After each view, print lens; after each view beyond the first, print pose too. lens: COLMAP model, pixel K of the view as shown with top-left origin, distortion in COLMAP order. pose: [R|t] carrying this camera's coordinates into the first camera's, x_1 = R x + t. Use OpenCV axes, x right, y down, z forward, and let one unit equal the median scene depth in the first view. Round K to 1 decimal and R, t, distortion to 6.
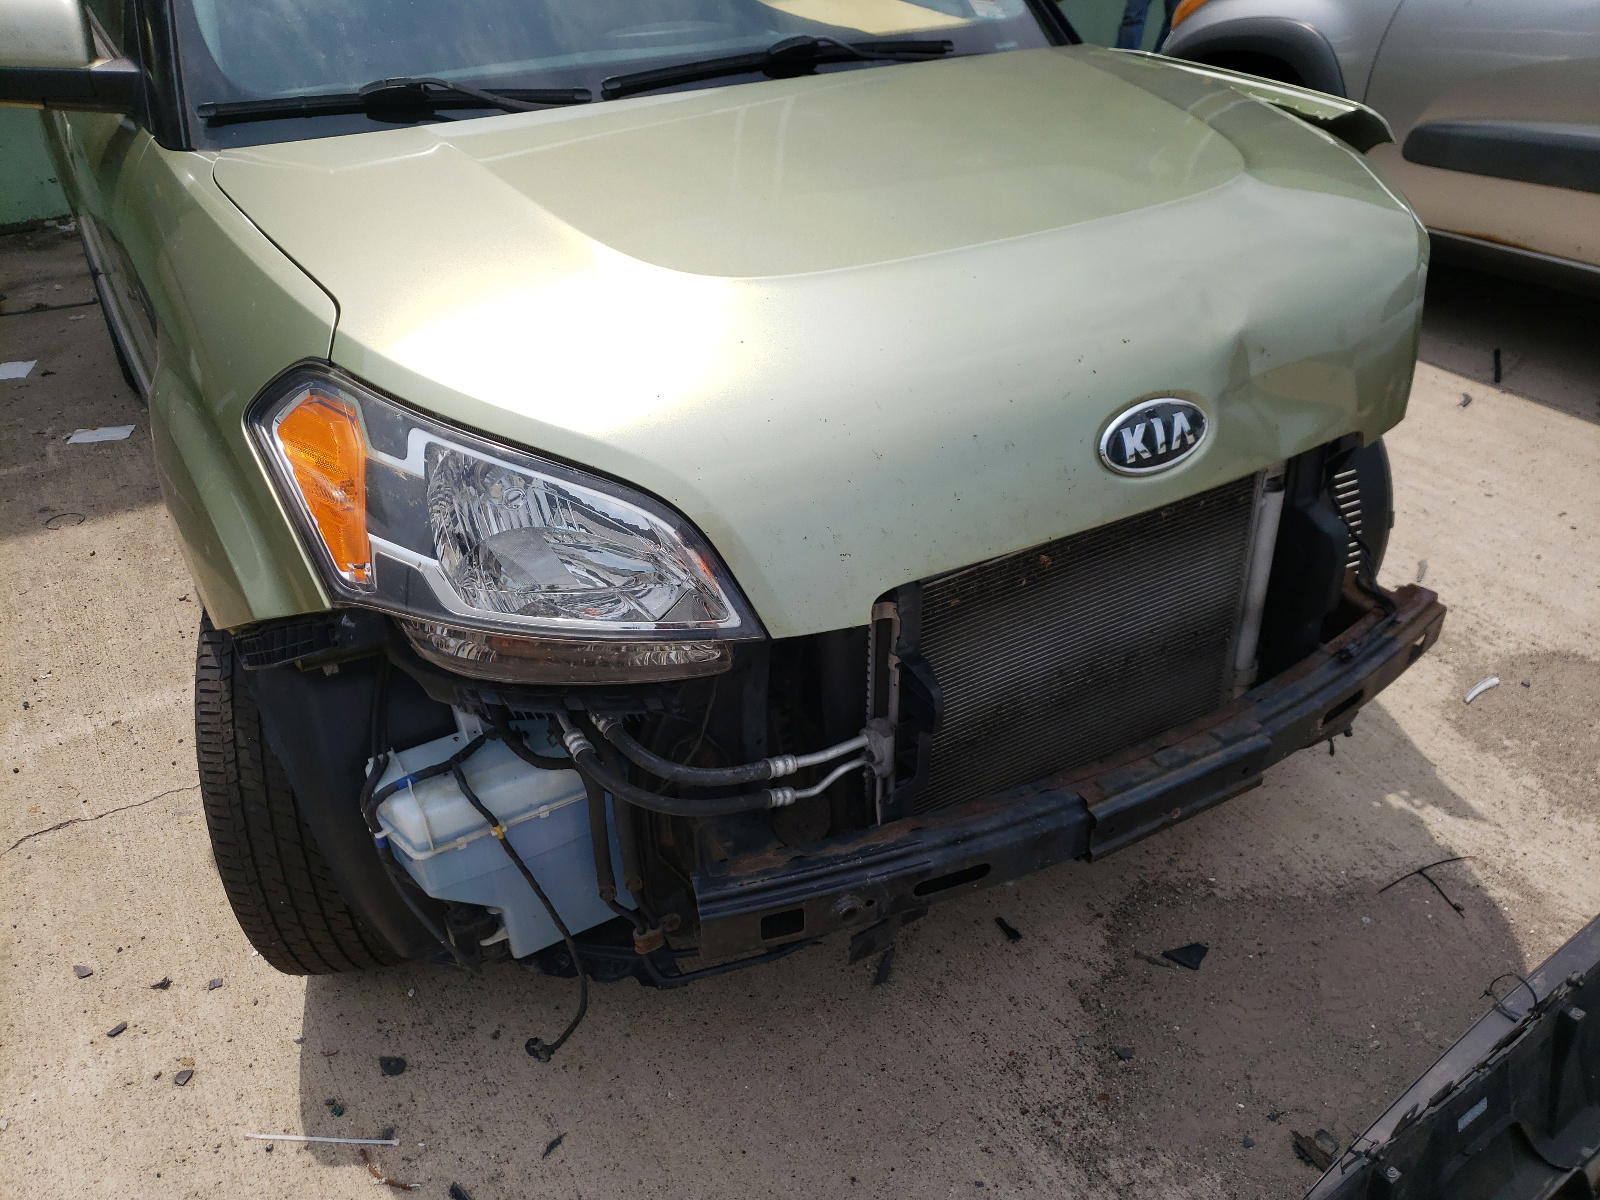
lens RADIAL K [[1240.4, 0, 800.0], [0, 1240.4, 600.0], [0, 0, 1]] dist [0.012152, -0.015771]
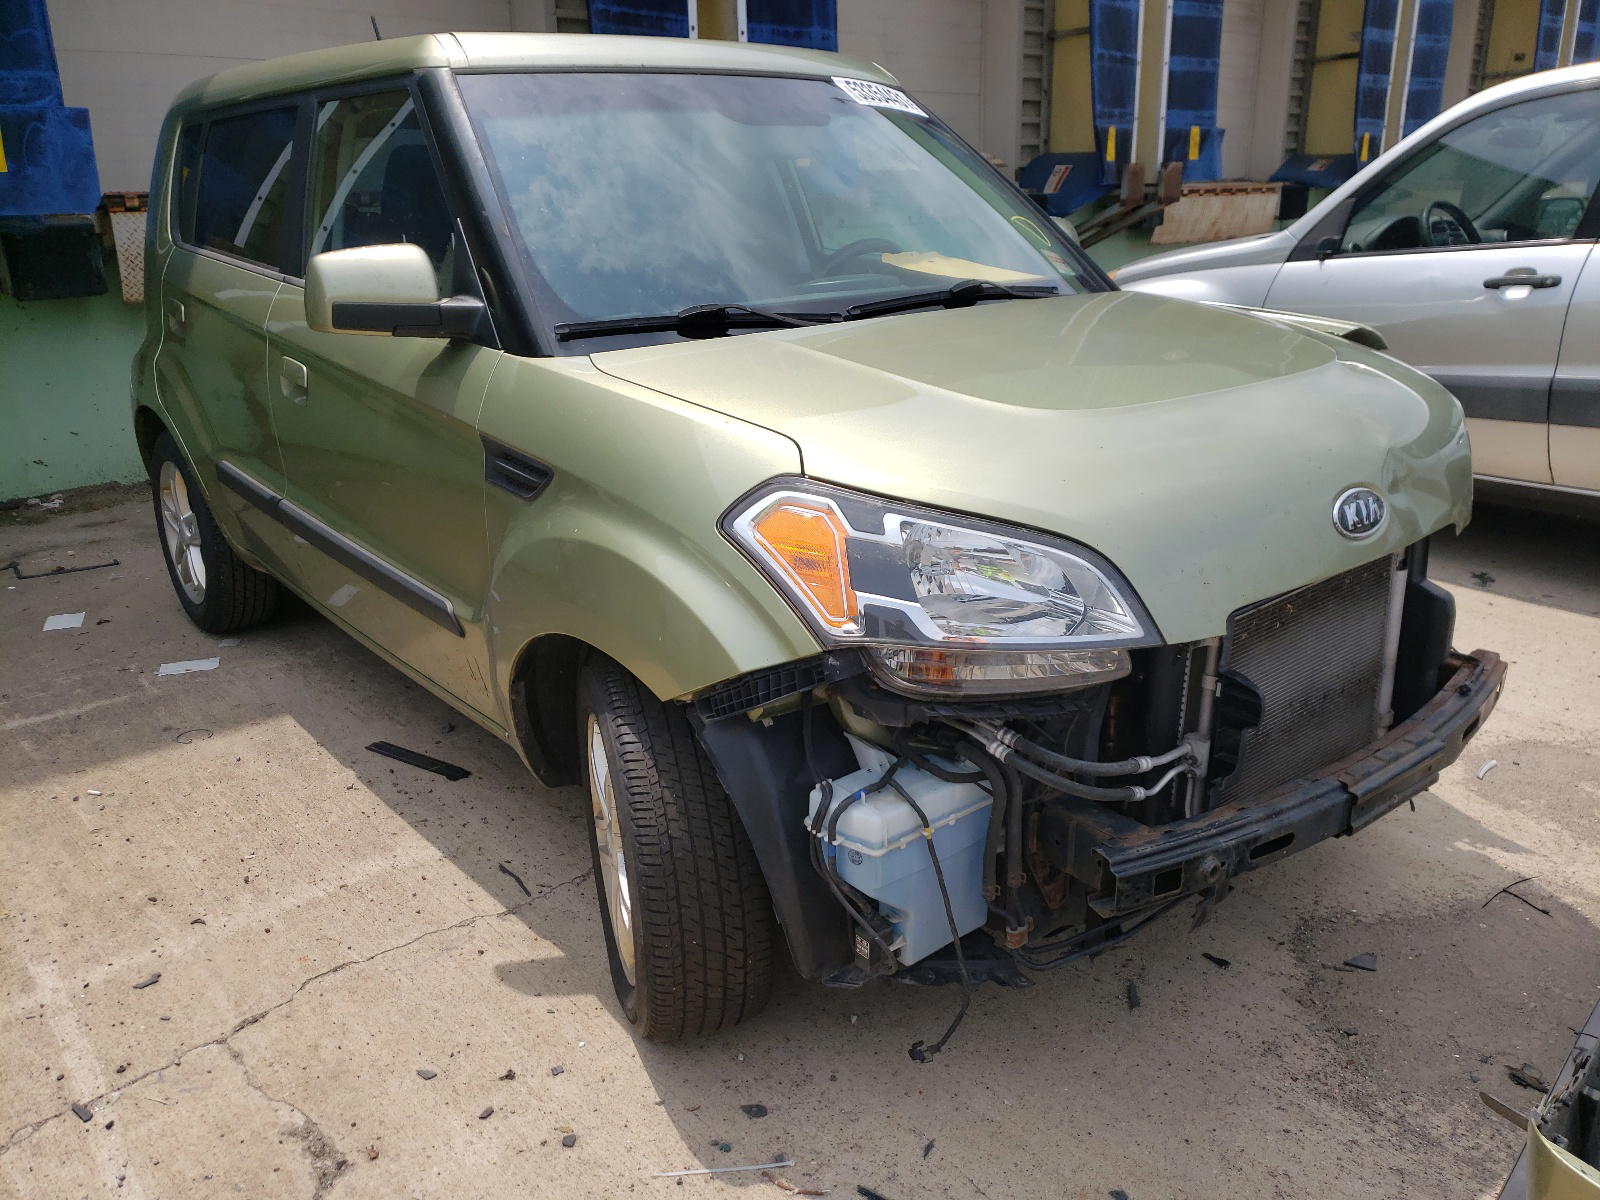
lens RADIAL K [[1240.7, 0, 800.0], [0, 1240.7, 600.0], [0, 0, 1]] dist [-0.043740, 0.068819]
pose [[0.987165, -0.045488, 0.153086, -0.468166], [0.078919, 0.972305, -0.219990, 0.185522], [-0.138839, 0.229248, 0.963415, -0.204933]]
